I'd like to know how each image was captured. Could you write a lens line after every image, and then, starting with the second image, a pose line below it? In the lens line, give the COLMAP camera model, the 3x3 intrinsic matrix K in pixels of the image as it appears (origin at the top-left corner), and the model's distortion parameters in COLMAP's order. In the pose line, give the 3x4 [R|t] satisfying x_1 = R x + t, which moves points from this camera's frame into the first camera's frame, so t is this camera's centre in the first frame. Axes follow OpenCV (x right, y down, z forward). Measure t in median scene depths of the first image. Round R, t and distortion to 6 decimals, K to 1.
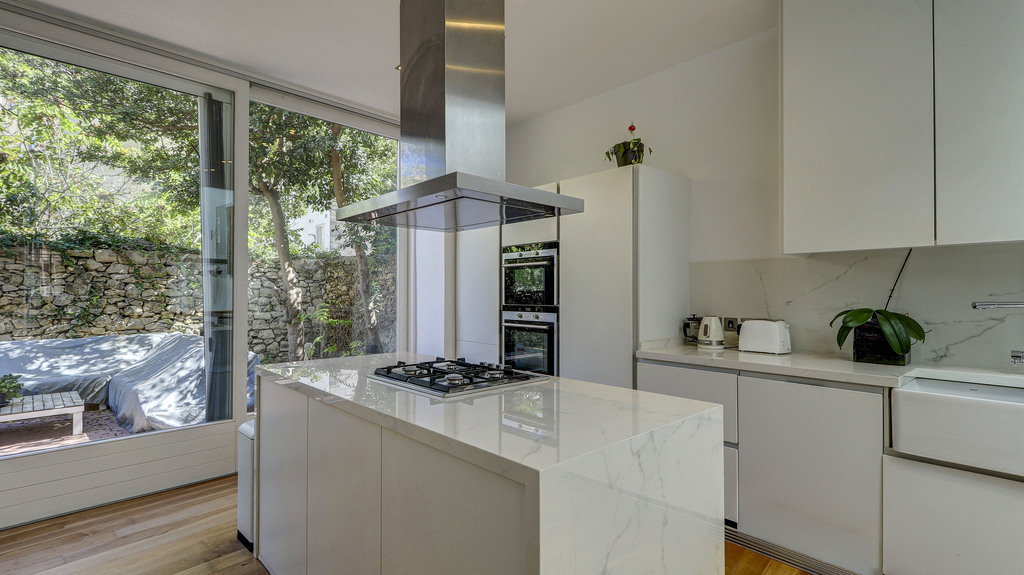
lens RADIAL K [[489.8, 0, 528.9], [0, 489.8, 289.2], [0, 0, 1]] dist [0.000494, -0.000349]
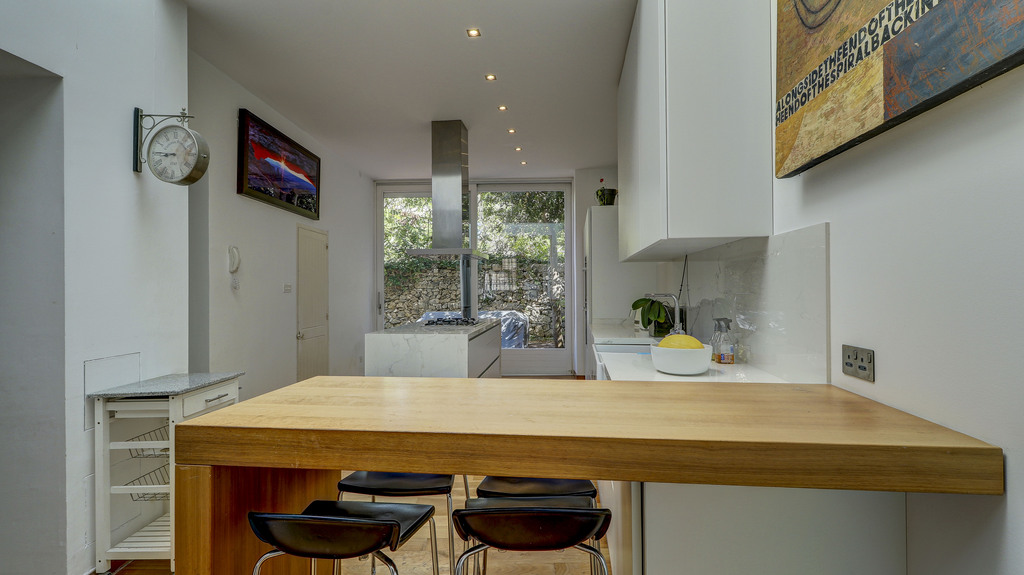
lens RADIAL K [[489.8, 0, 512.0], [0, 489.8, 287.5], [0, 0, 1]] dist [-0.000671, -0.000710]
pose [[0.638674, -0.005906, -0.769455, 0.737767], [0.014555, 0.999884, 0.004406, -0.002395], [0.769340, -0.014014, 0.638686, -0.124867]]
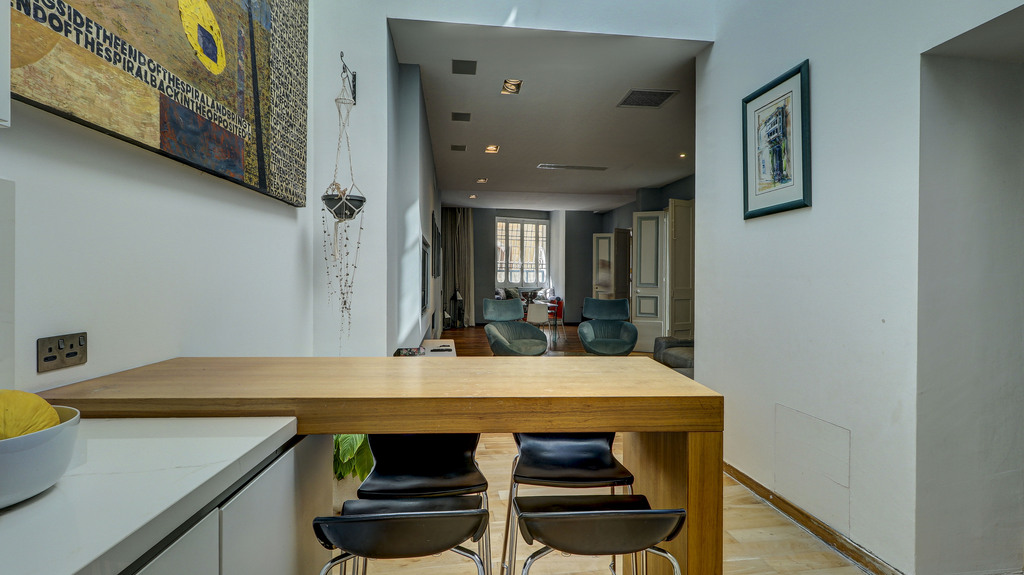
lens RADIAL K [[495.9, 0, 529.3], [0, 495.9, 285.7], [0, 0, 1]] dist [-0.001483, -0.000789]
pose [[-0.778167, -0.013038, 0.627922, 0.306494], [-0.012000, 0.999911, 0.005892, 0.005085], [-0.627942, -0.002950, -0.778254, 0.242734]]
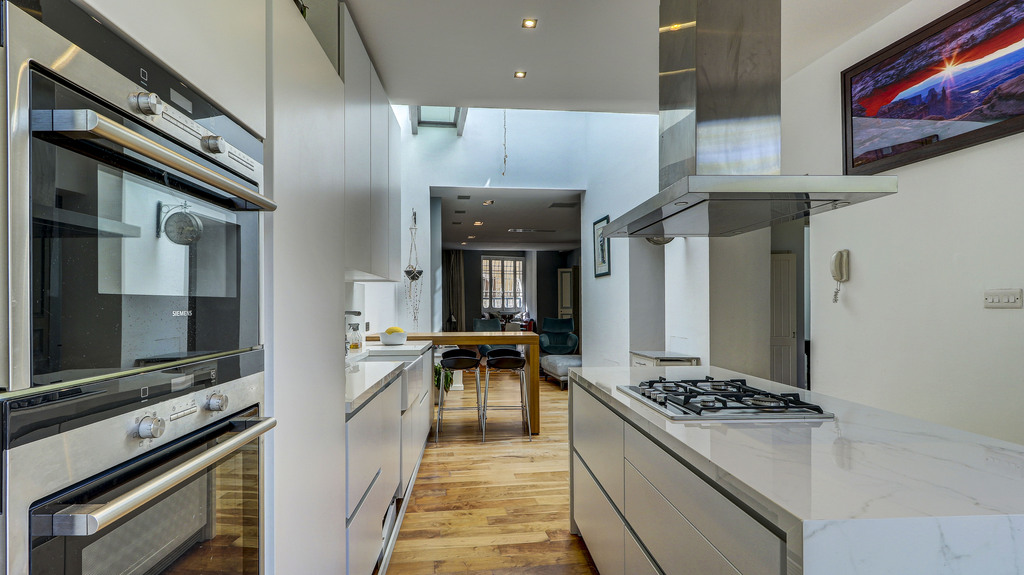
lens RADIAL K [[500.0, 0, 511.7], [0, 500.0, 306.4], [0, 0, 1]] dist [0.003121, 0.000390]
pose [[-0.772401, 0.000426, 0.635135, -0.184845], [-0.001820, 0.999994, -0.002884, 0.005450], [-0.635132, -0.003384, -0.772396, 0.768617]]
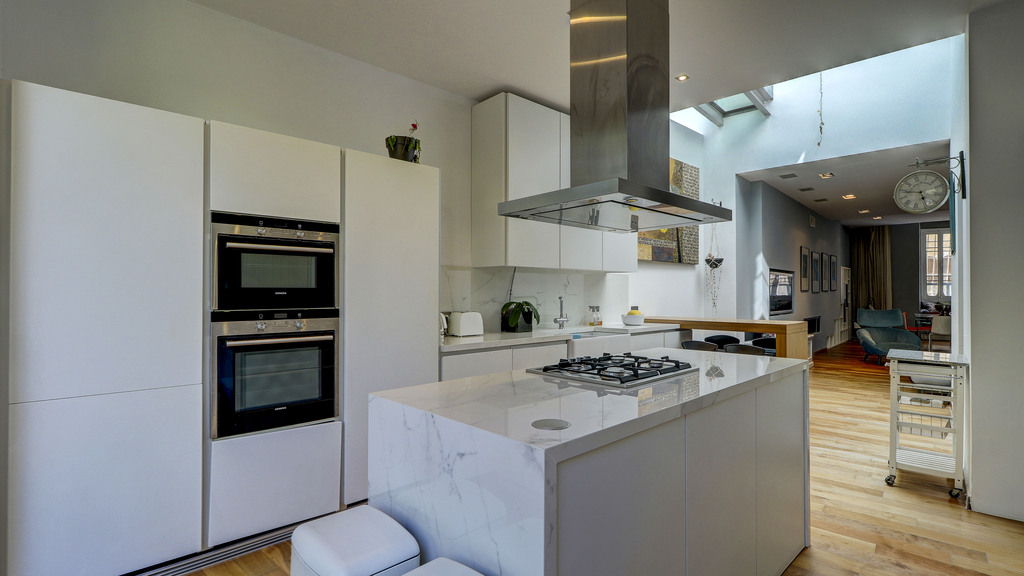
lens RADIAL K [[493.1, 0, 512.0], [0, 493.1, 288.0], [0, 0, 1]] dist [0.017315, -0.000165]
pose [[-0.014363, 0.011770, 0.999828, -0.484007], [-0.005934, 0.999912, -0.011857, 0.006866], [-0.999879, -0.006104, -0.014292, 0.494656]]
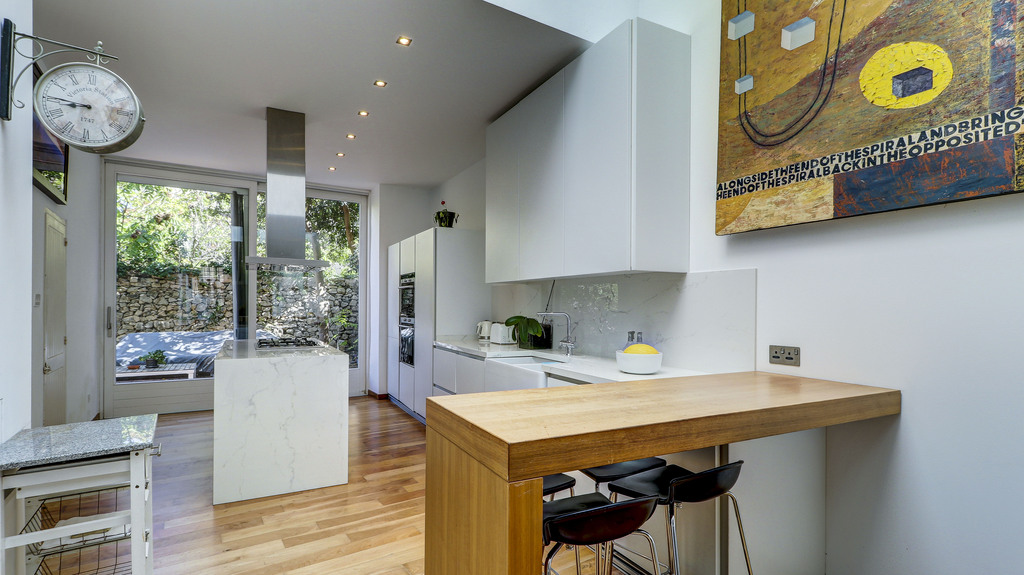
lens RADIAL K [[500.0, 0, 511.7], [0, 500.0, 306.4], [0, 0, 1]] dist [0.003121, 0.000390]
pose [[0.961865, 0.007913, -0.273410, 0.535731], [-0.005170, 0.999929, 0.010753, -0.005418], [0.273476, -0.008930, 0.961837, -0.313284]]
